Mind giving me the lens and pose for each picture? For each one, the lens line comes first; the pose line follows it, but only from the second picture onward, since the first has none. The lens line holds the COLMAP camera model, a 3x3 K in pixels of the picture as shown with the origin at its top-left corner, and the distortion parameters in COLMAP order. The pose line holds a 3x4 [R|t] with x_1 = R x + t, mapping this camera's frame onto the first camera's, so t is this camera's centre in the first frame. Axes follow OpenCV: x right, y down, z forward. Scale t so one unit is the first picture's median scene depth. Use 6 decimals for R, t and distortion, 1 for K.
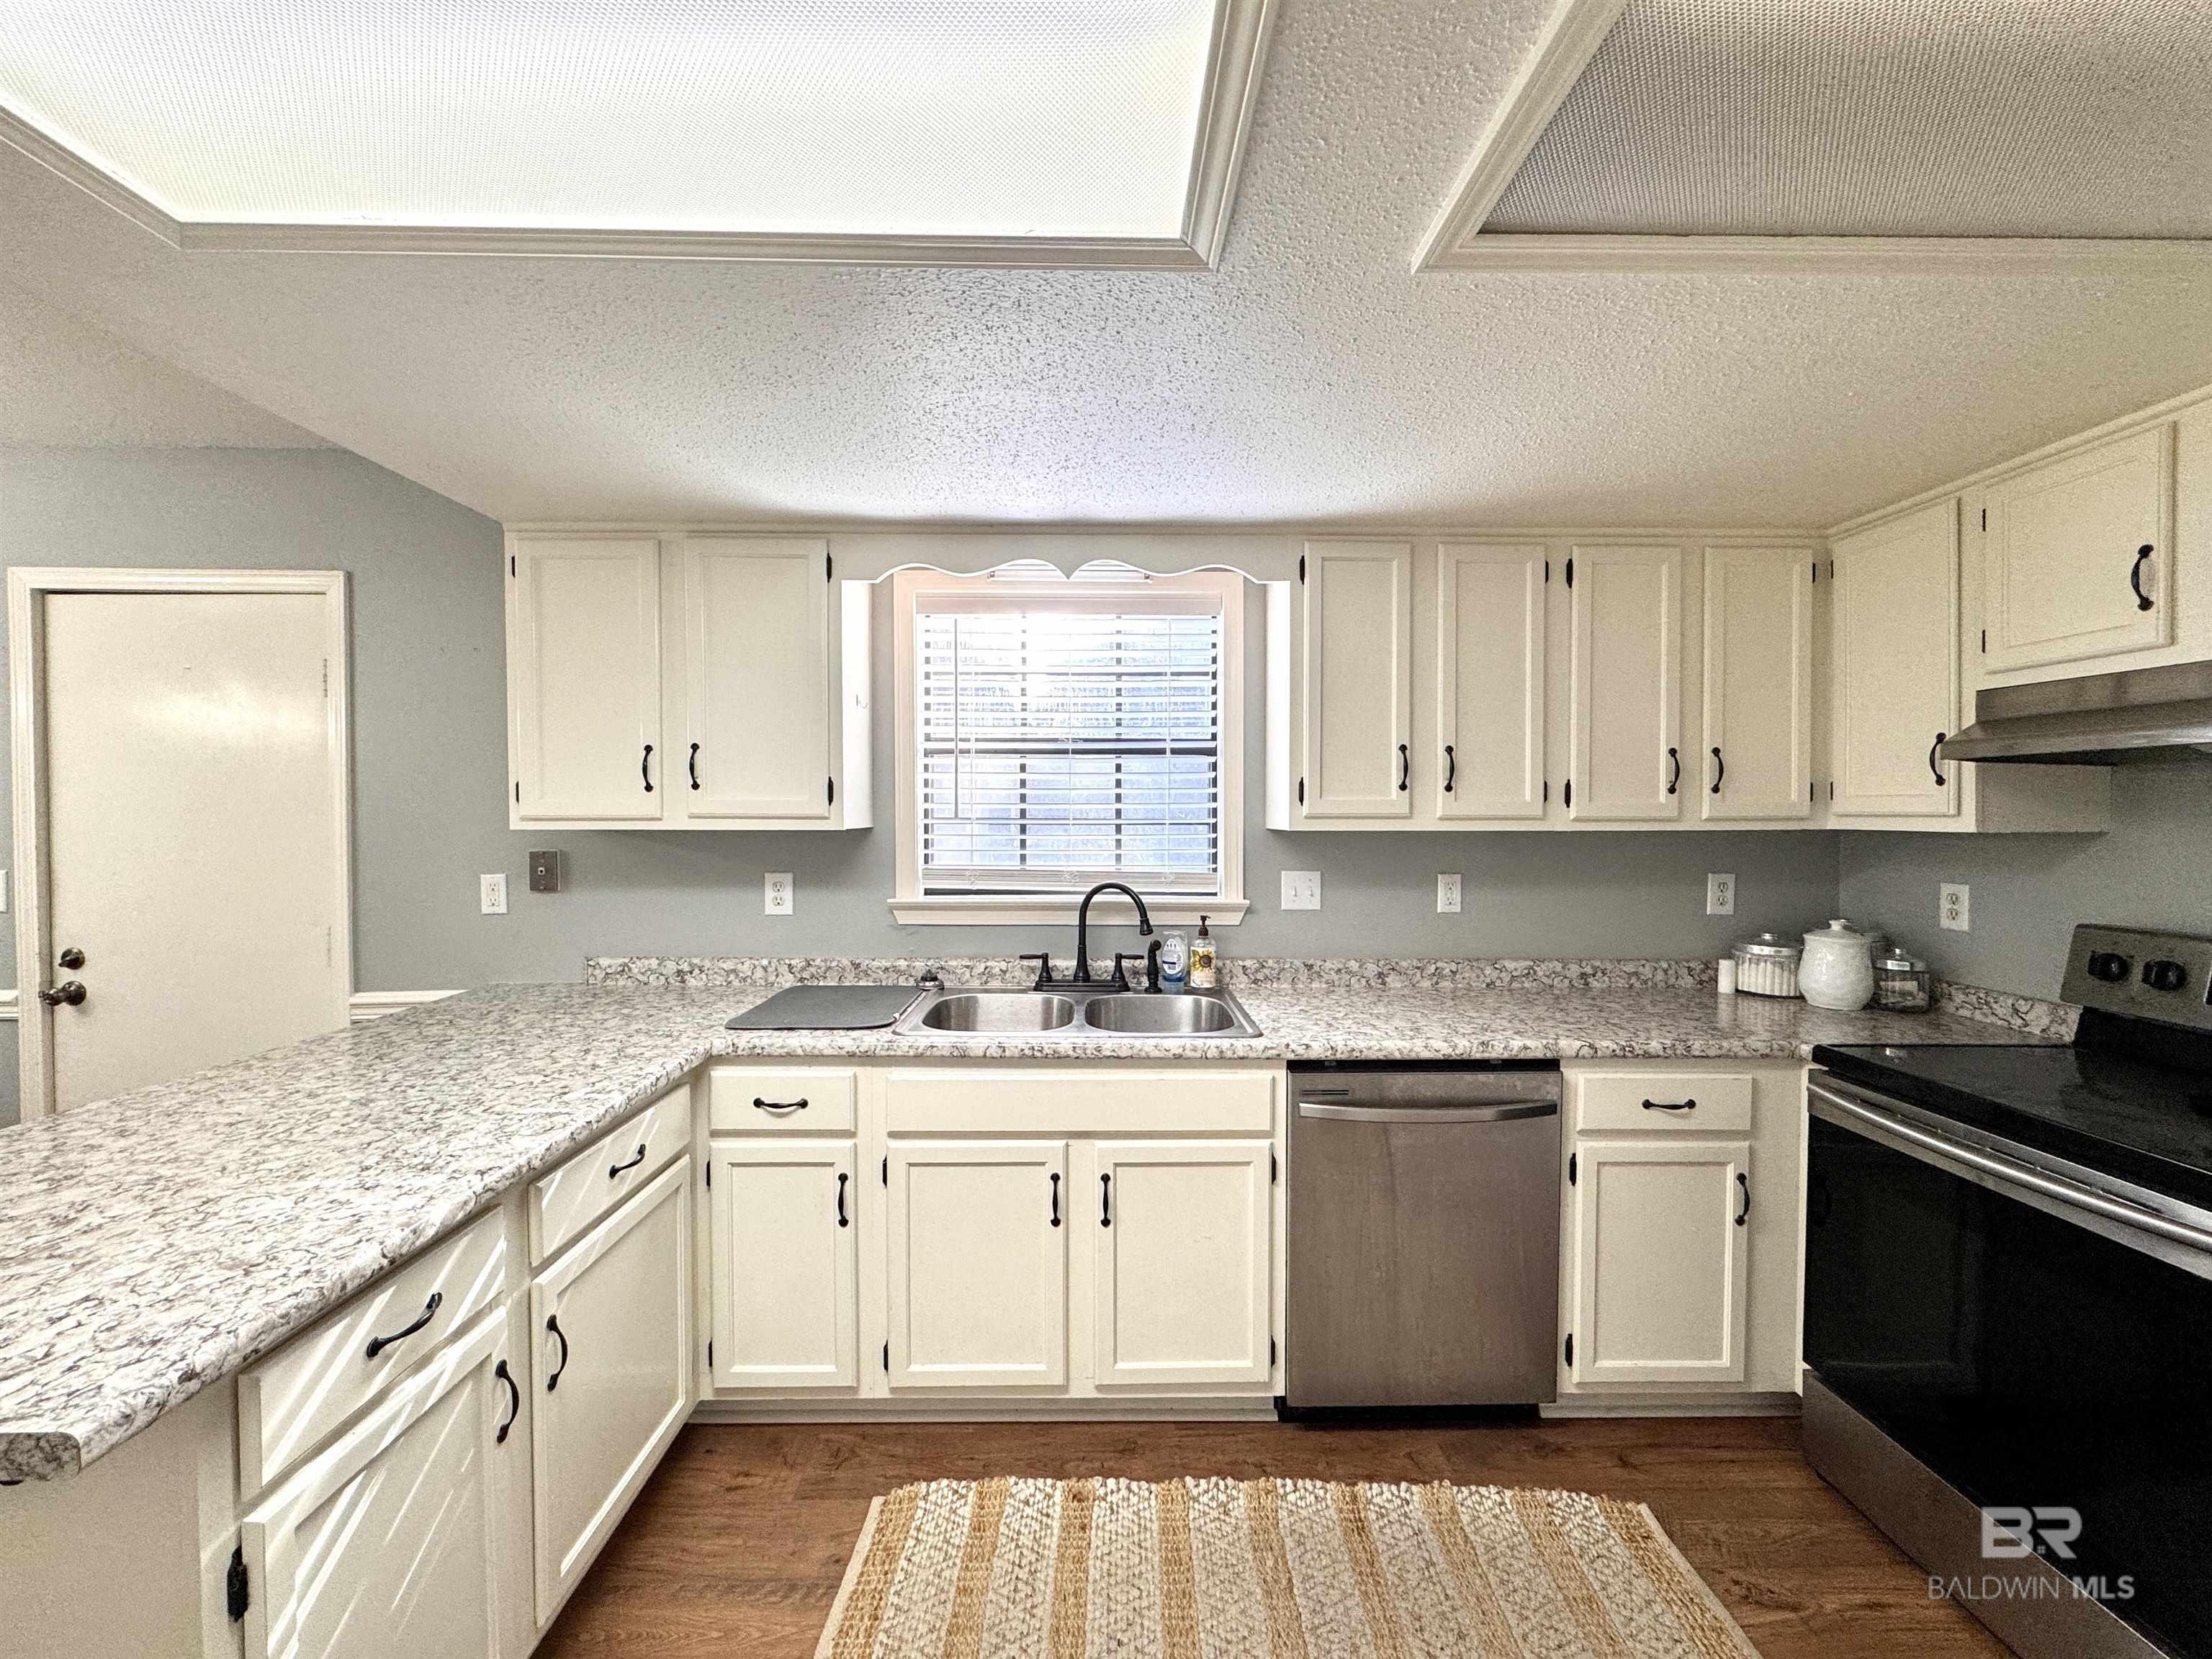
lens RADIAL K [[876.4, 0, 1106.0], [0, 876.4, 829.5], [0, 0, 1]] dist [-0.002534, 0.000422]
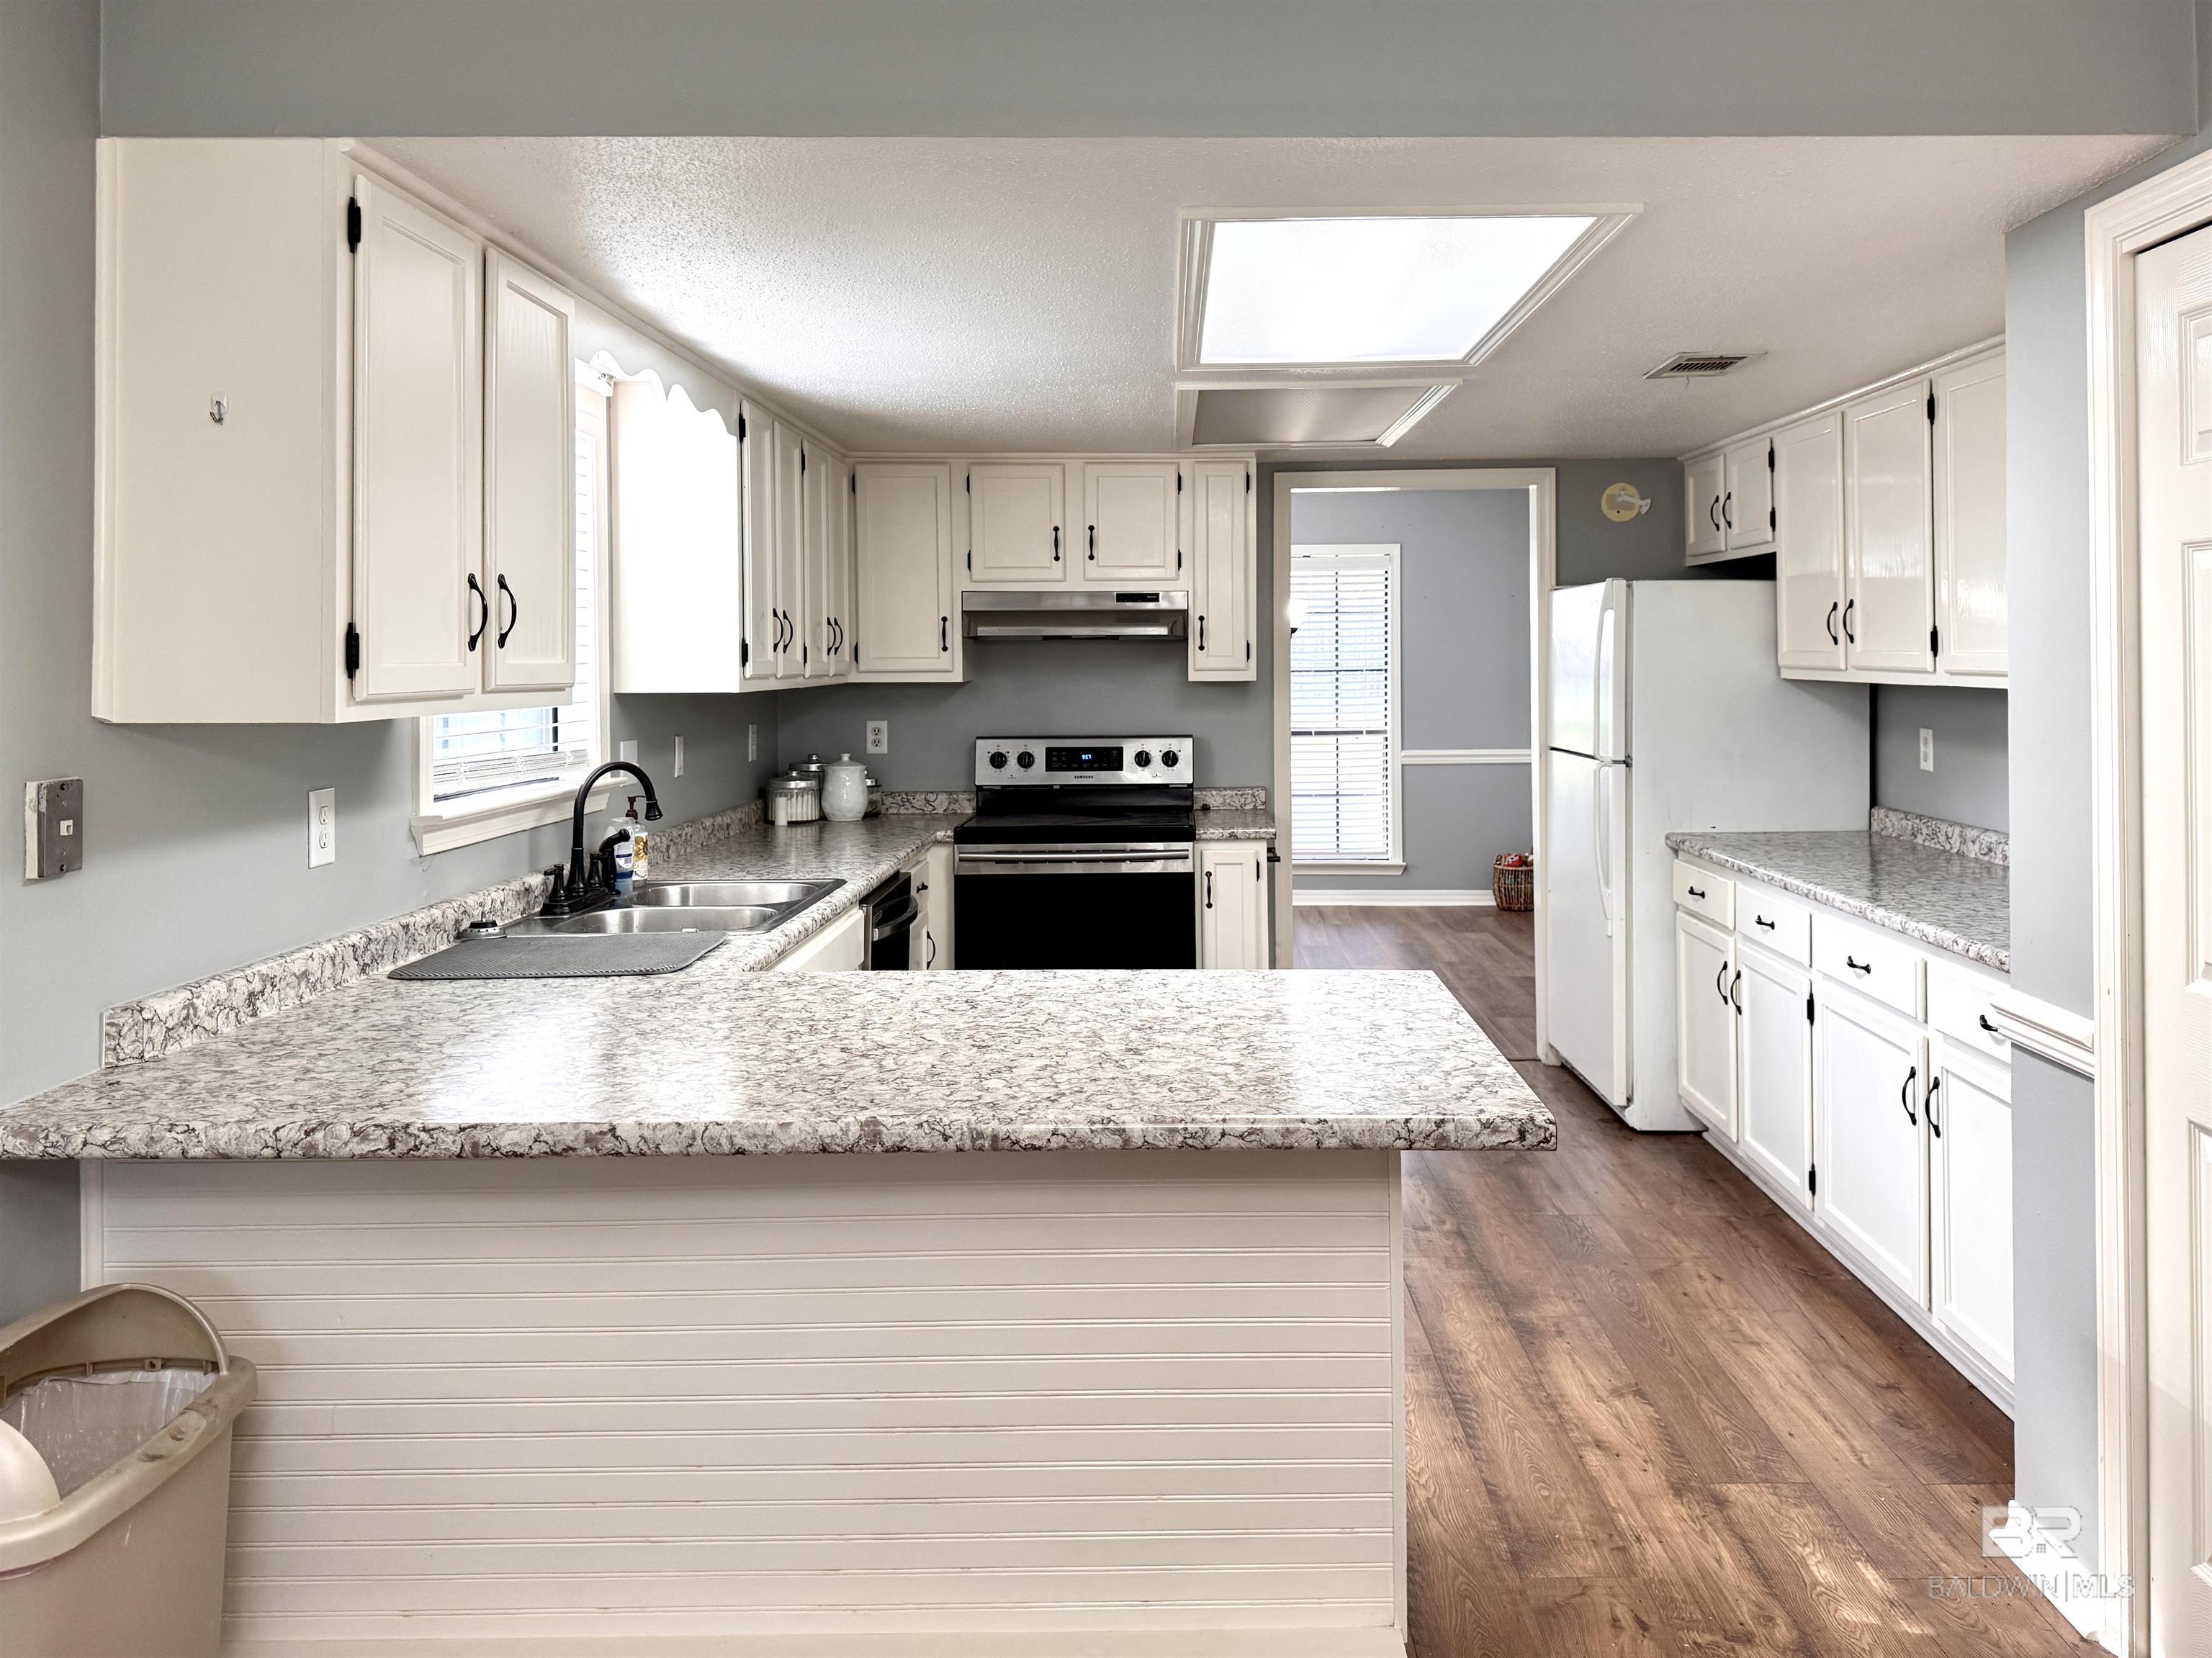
lens RADIAL K [[1678.9, 0, 1160.0], [0, 1678.9, 677.5], [0, 0, 1]] dist [0.105809, -0.008714]
pose [[0.019241, -0.013138, 0.999729, -1.930898], [0.026311, 0.999574, 0.012630, -0.032112], [-0.999469, 0.026061, 0.019578, 0.570190]]
